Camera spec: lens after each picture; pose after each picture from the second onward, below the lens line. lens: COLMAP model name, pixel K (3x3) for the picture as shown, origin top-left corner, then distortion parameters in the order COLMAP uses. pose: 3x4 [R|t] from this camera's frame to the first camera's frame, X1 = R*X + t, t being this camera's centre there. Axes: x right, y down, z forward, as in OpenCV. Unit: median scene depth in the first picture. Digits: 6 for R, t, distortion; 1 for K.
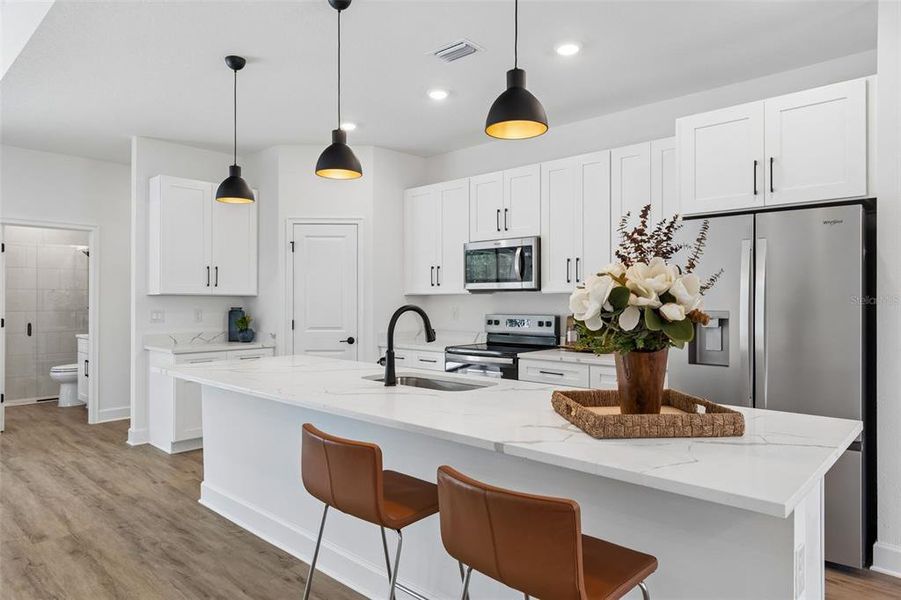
lens RADIAL K [[567.7, 0, 445.3], [0, 567.7, 300.7], [0, 0, 1]] dist [-0.001006, -0.000093]
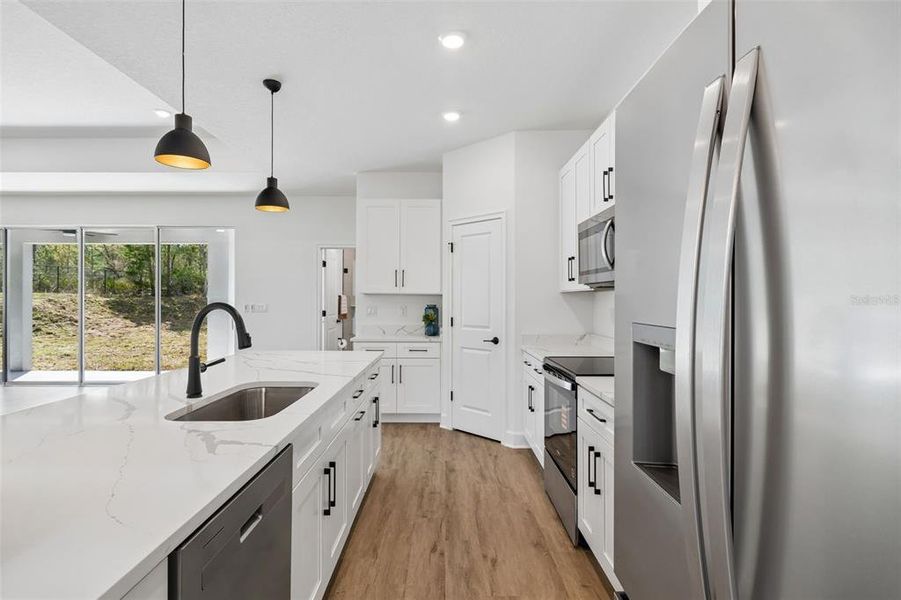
lens RADIAL K [[456.8, 0, 442.9], [0, 456.8, 296.2], [0, 0, 1]] dist [0.005063, -0.000209]
pose [[0.681427, -0.003388, -0.731878, 0.387546], [-0.002889, 0.999969, -0.007320, 0.001369], [0.731880, 0.007102, 0.681396, 0.472741]]
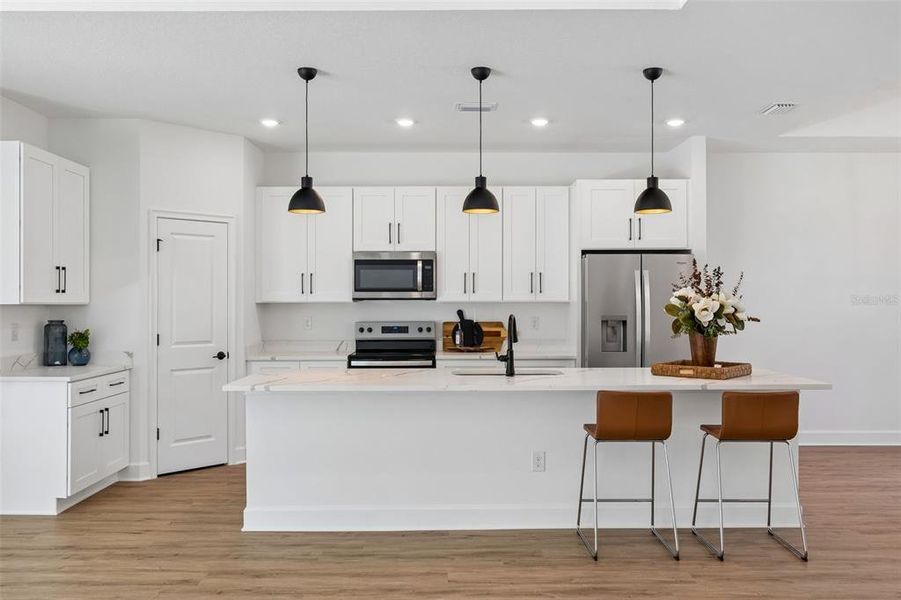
lens RADIAL K [[749.6, 0, 450.5], [0, 749.6, 298.3], [0, 0, 1]] dist [0.003748, -0.001274]
pose [[0.721153, 0.002195, 0.692772, -0.821155], [0.002471, 0.999980, -0.005741, -0.012005], [-0.692771, 0.005852, 0.721134, -0.091161]]
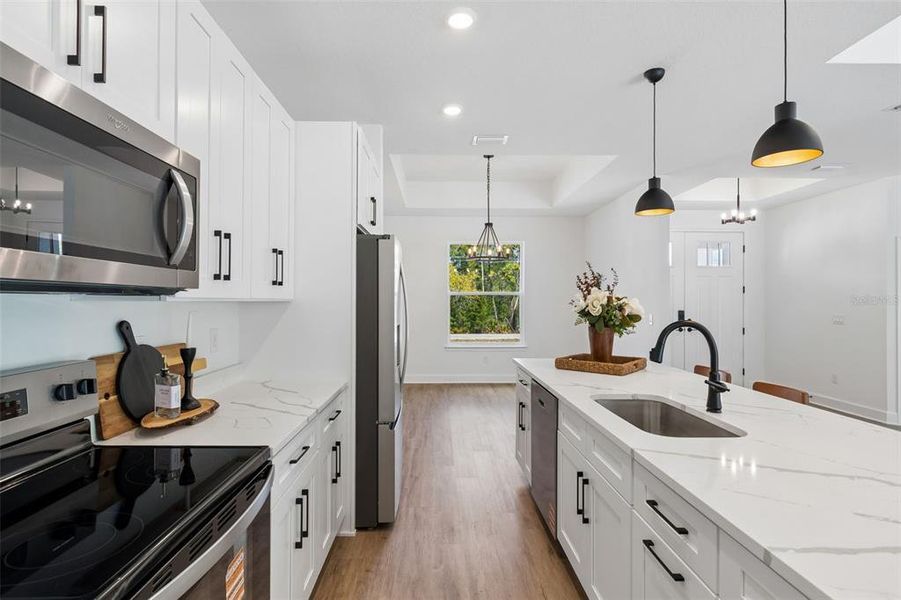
lens RADIAL K [[452.2, 0, 445.0], [0, 452.2, 299.3], [0, 0, 1]] dist [0.001605, -0.000685]
pose [[-0.701603, -0.000254, 0.712568, -0.182313], [-0.003903, 0.999986, -0.003486, -0.013921], [-0.712557, -0.005227, -0.701594, 1.058147]]
